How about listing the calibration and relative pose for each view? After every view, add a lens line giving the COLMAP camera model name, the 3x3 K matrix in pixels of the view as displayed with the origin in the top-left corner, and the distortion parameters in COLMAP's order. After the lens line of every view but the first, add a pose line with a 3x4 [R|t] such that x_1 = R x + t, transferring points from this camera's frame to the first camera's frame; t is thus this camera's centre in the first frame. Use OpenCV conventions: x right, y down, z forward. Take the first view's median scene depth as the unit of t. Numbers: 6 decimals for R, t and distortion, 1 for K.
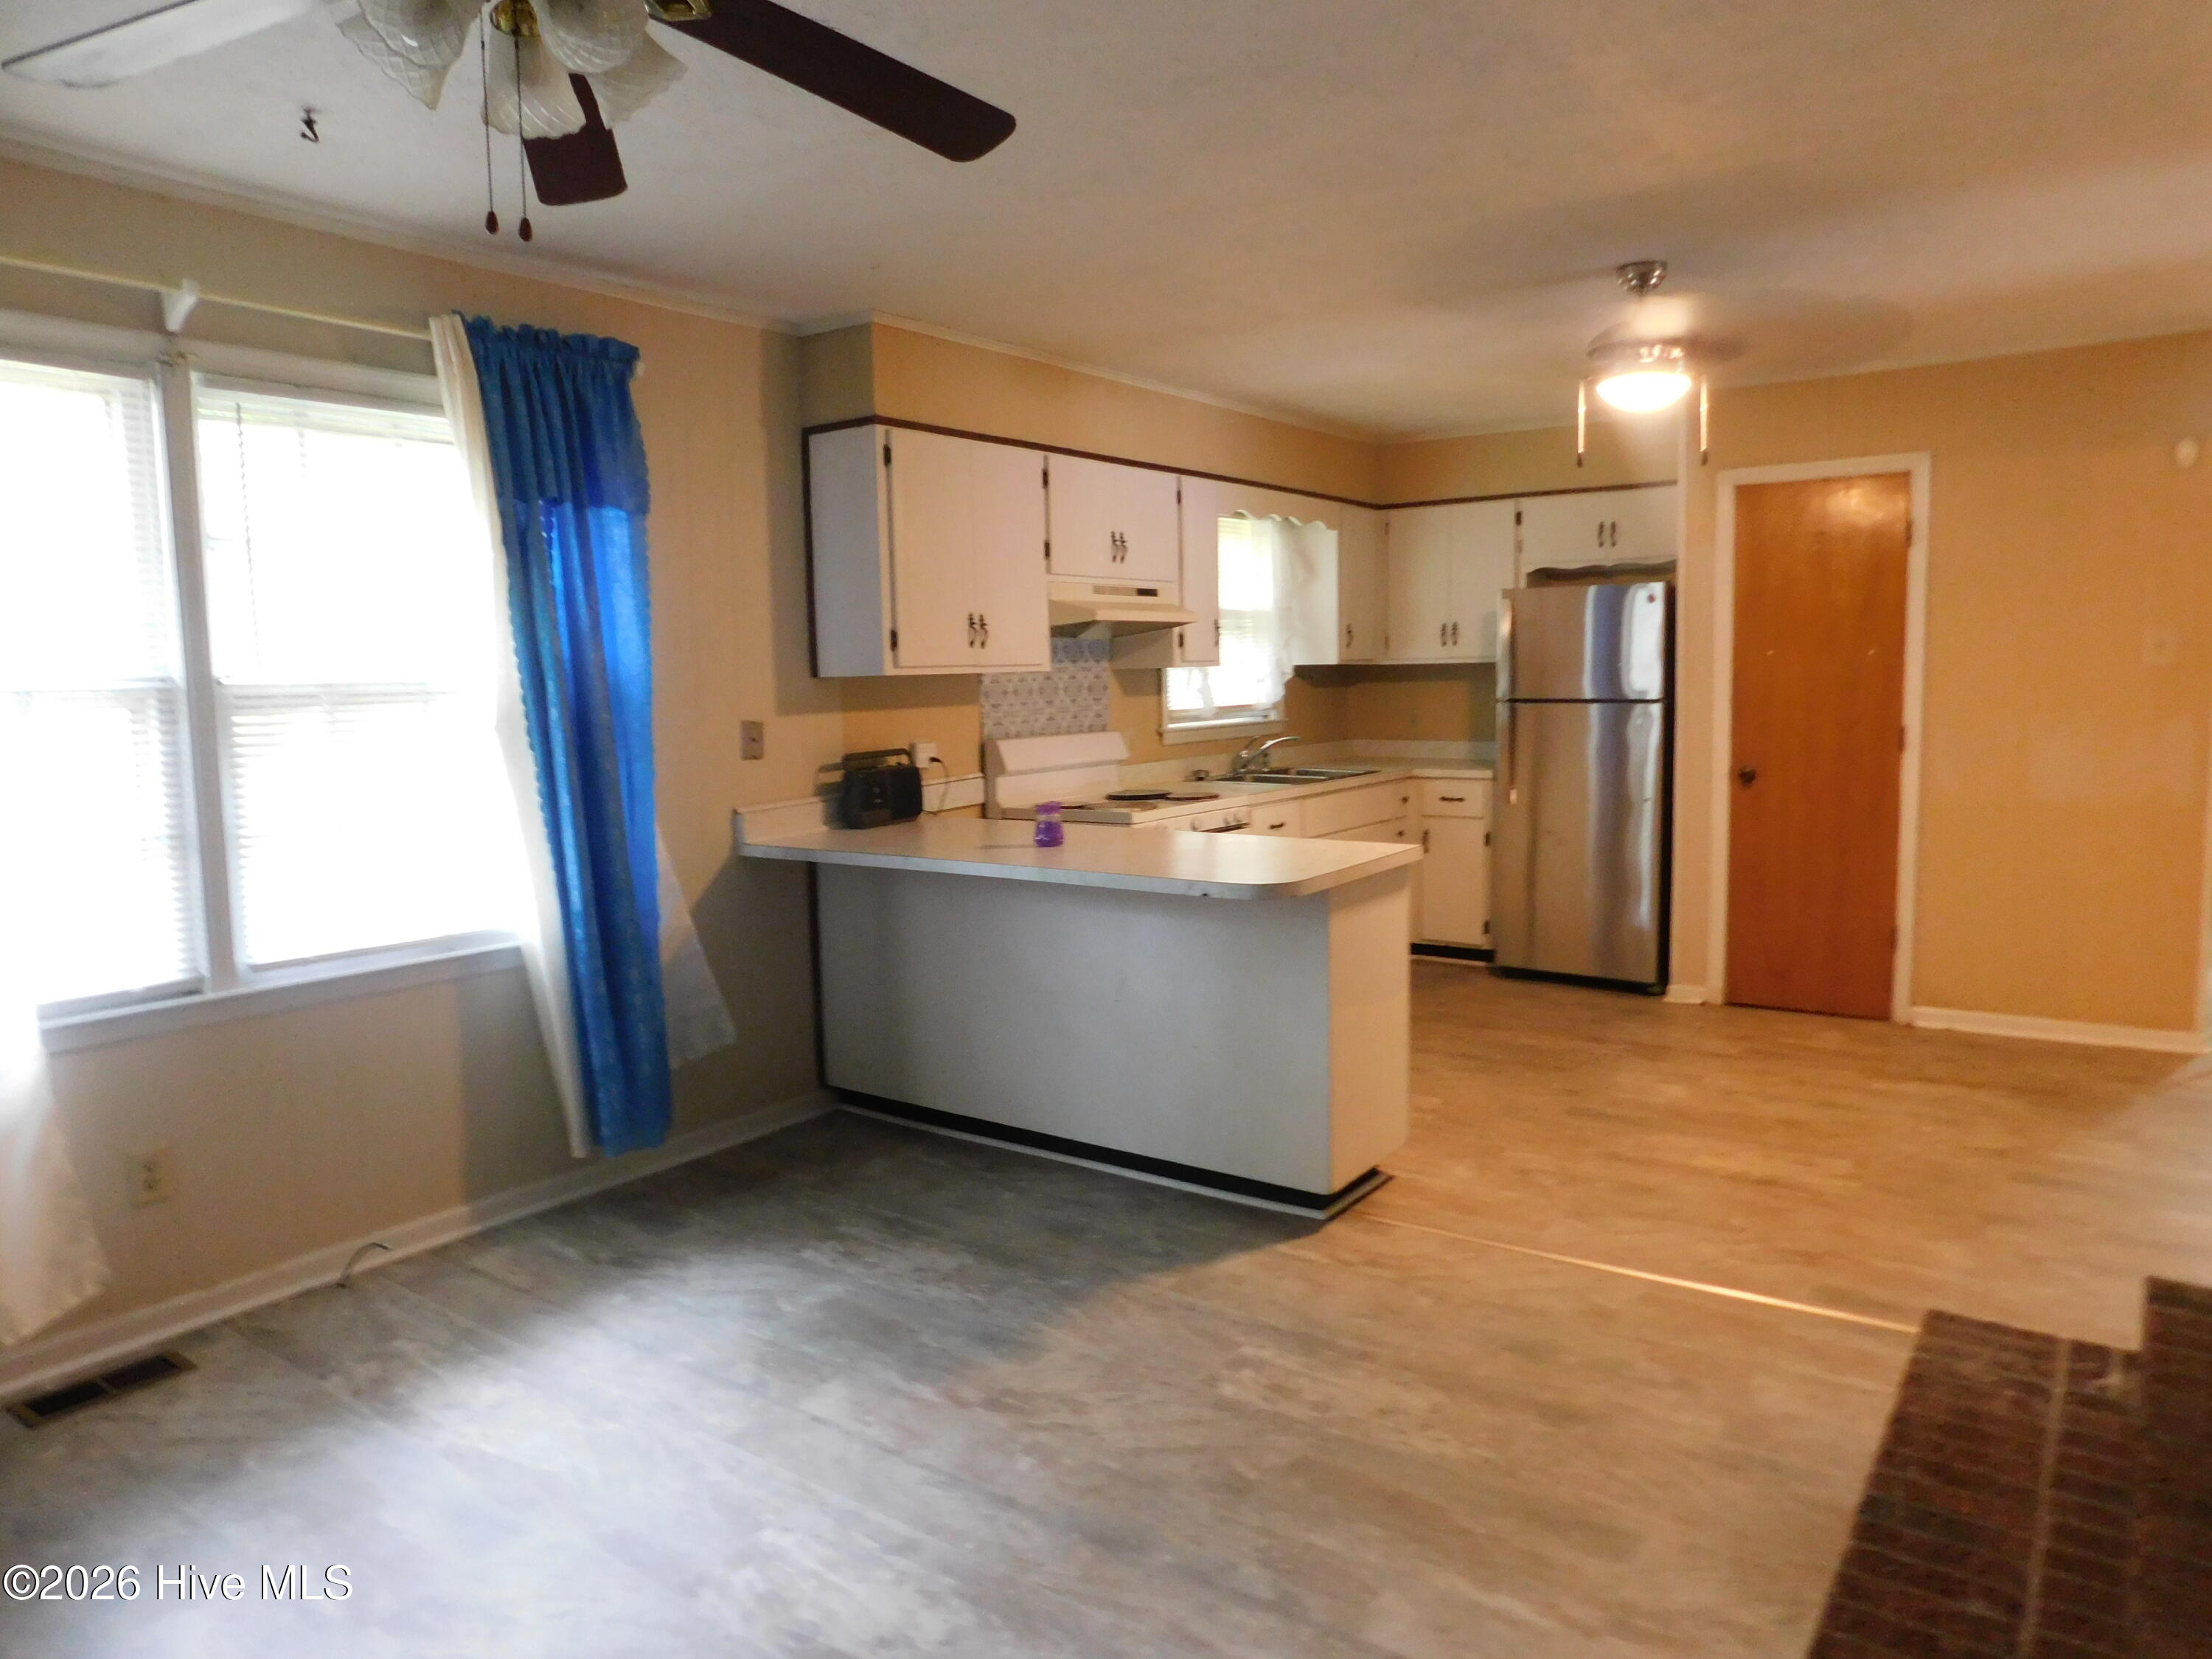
lens RADIAL K [[1450.1, 0, 1114.6], [0, 1450.1, 820.5], [0, 0, 1]] dist [-0.077058, 0.057787]
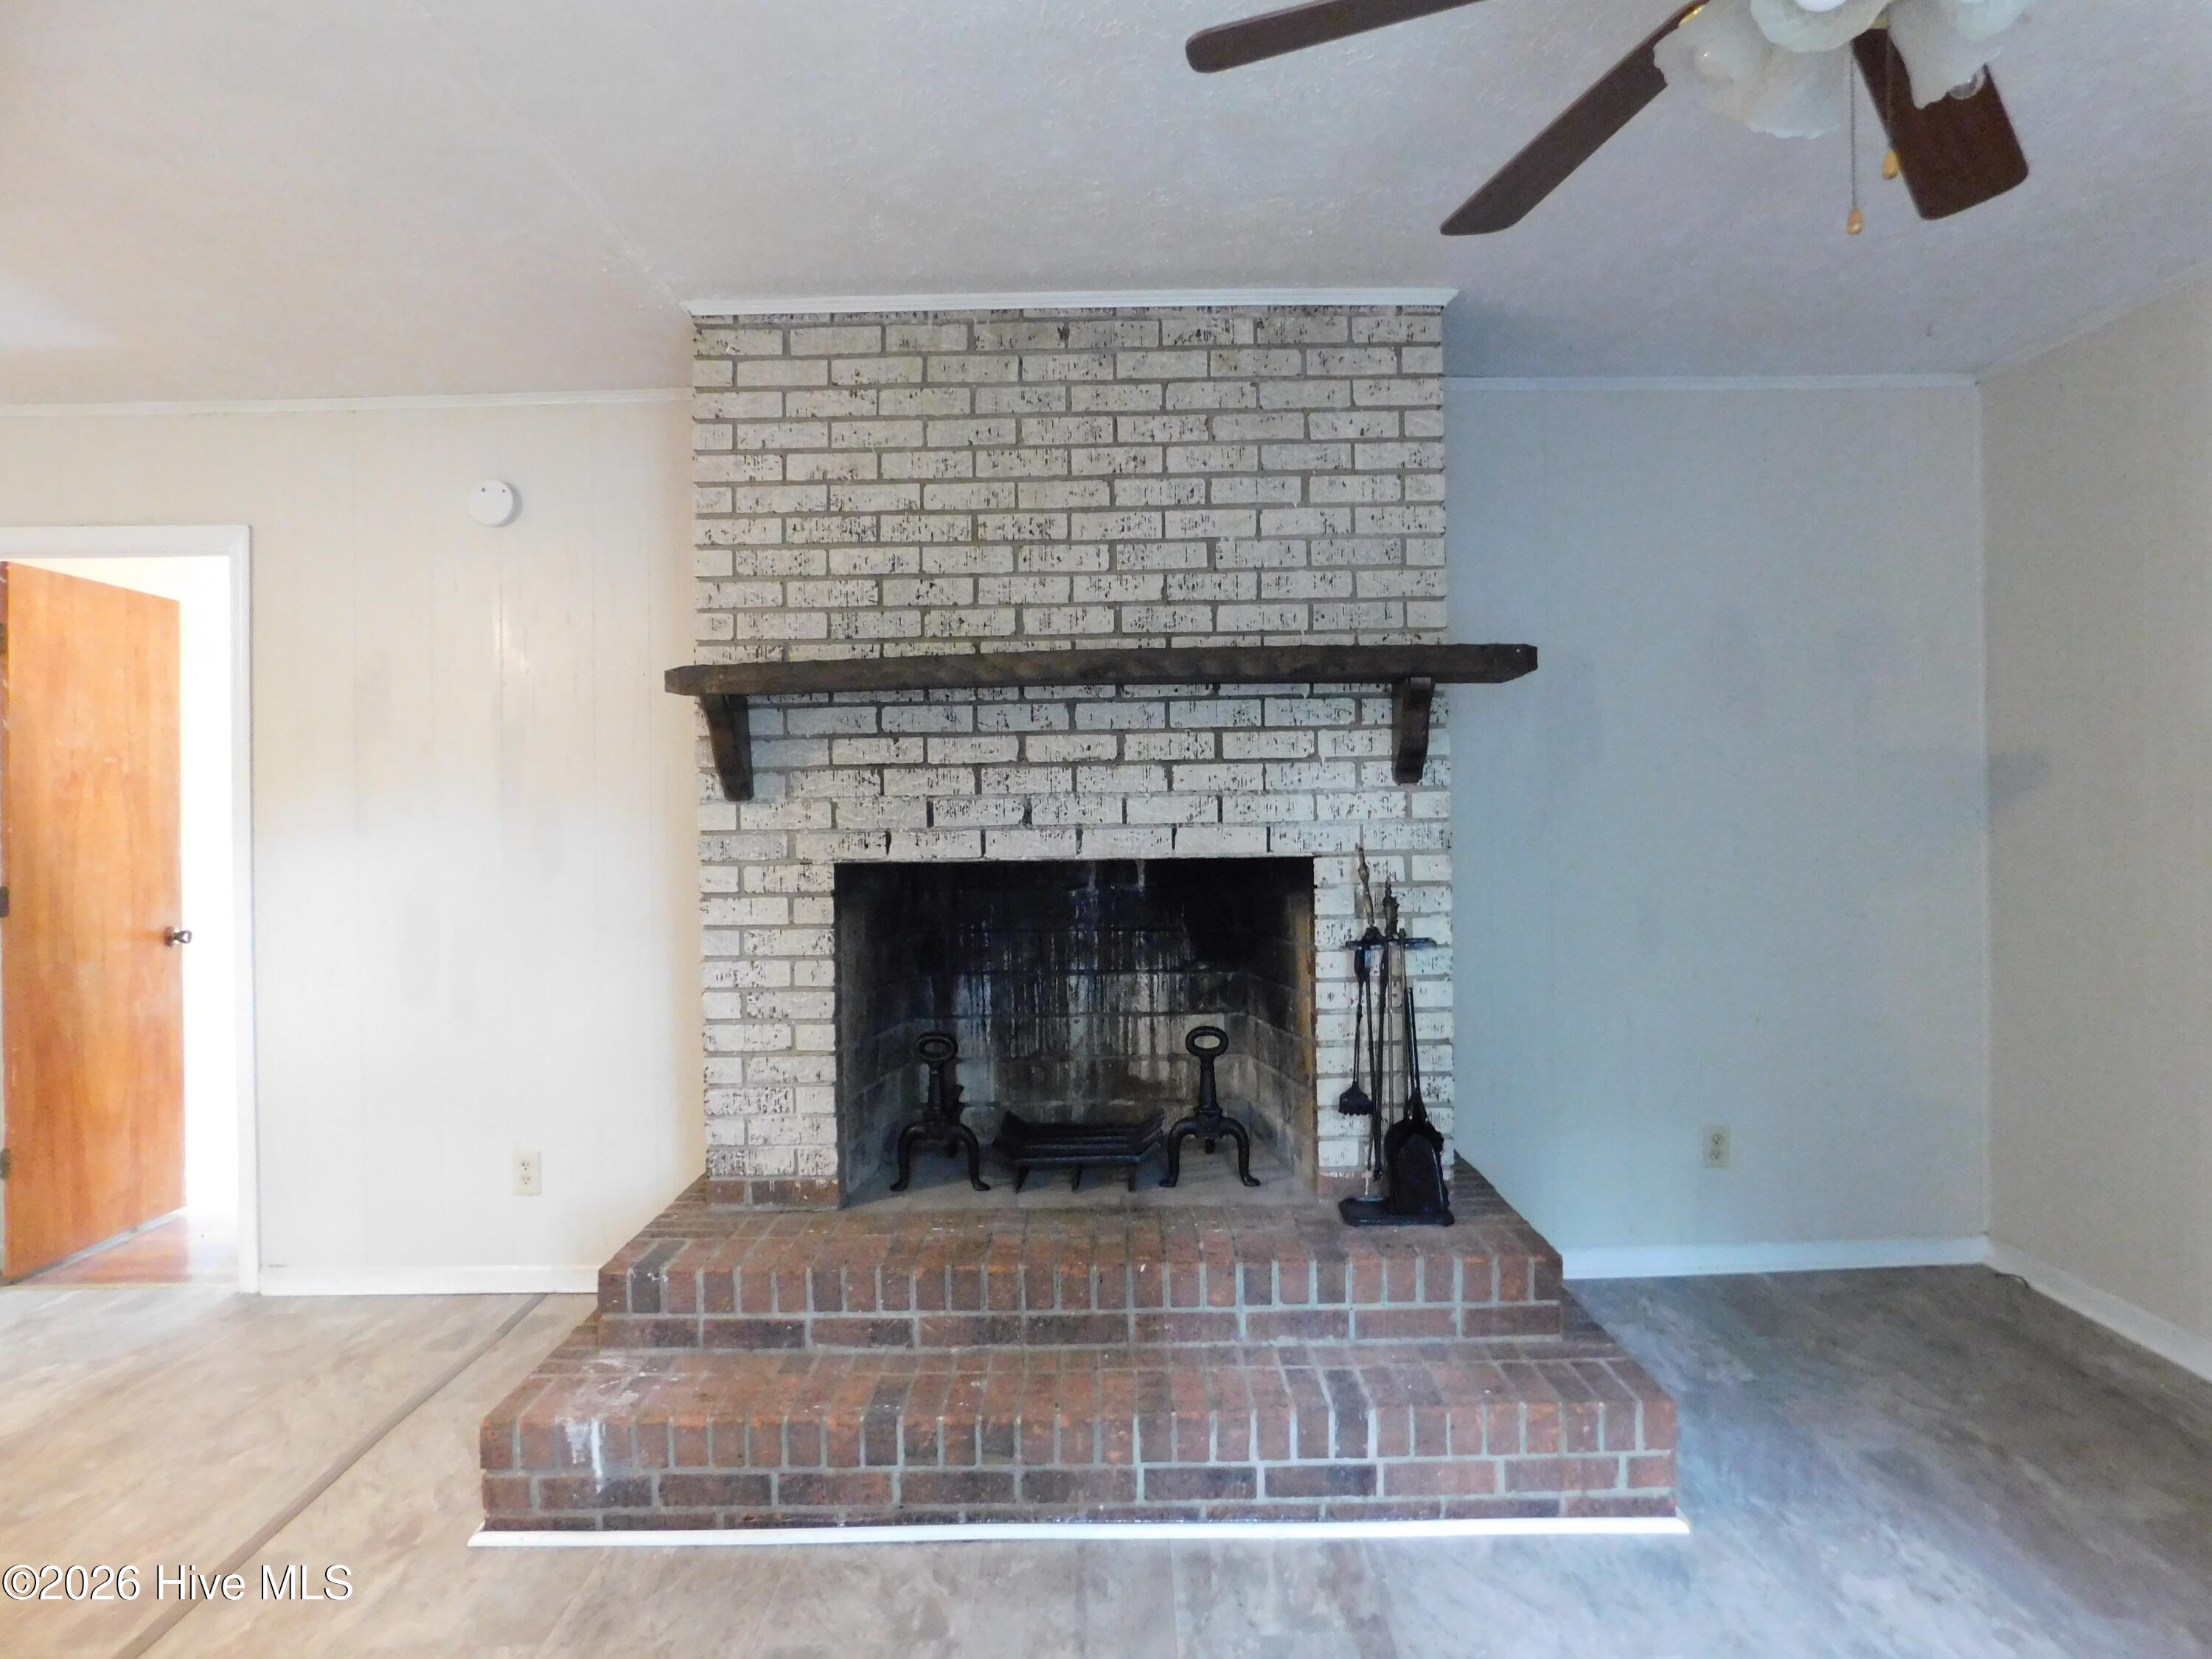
lens RADIAL K [[1450.1, 0, 1114.6], [0, 1450.1, 820.5], [0, 0, 1]] dist [-0.077058, 0.057787]
pose [[-0.591685, 0.022109, 0.805866, -0.228206], [0.111840, 0.992209, 0.054894, -0.037479], [-0.798374, 0.122609, -0.589548, 0.525818]]
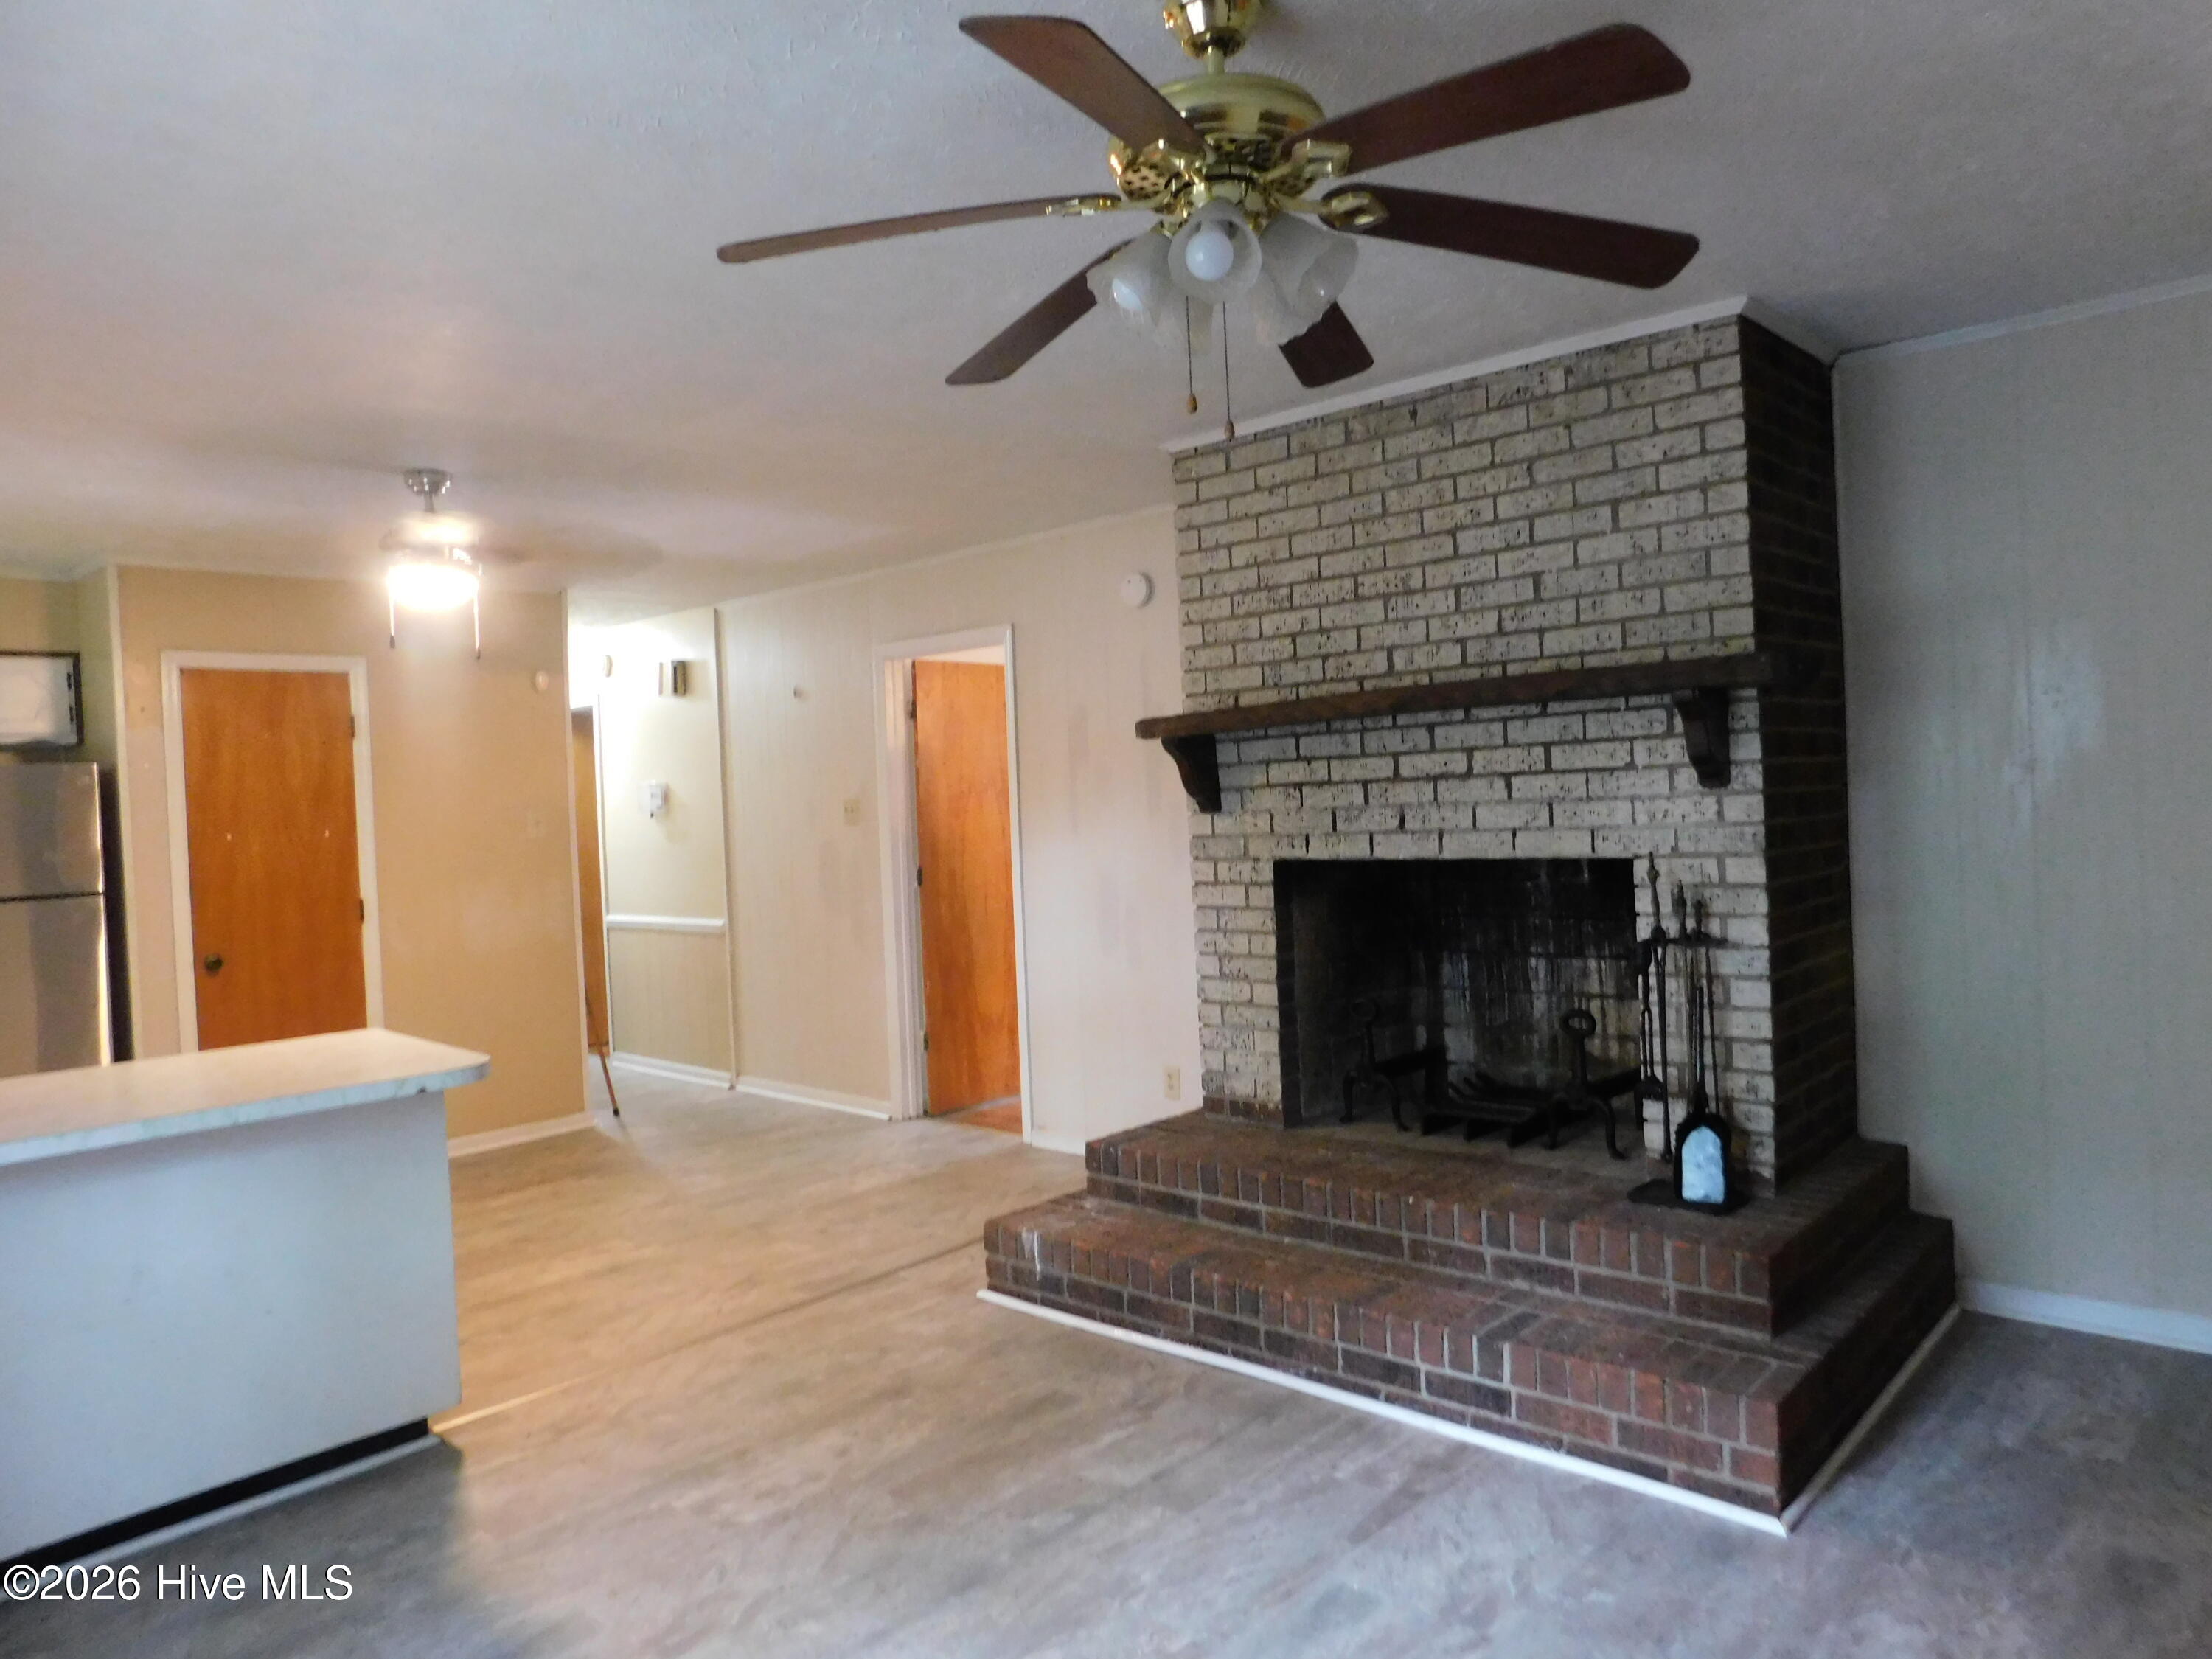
lens RADIAL K [[1450.1, 0, 1114.6], [0, 1450.1, 820.5], [0, 0, 1]] dist [-0.077058, 0.057787]
pose [[0.112195, 0.001882, 0.993684, -0.445463], [0.146629, 0.989020, -0.018428, -0.019859], [-0.982808, 0.147770, 0.110687, 0.272583]]
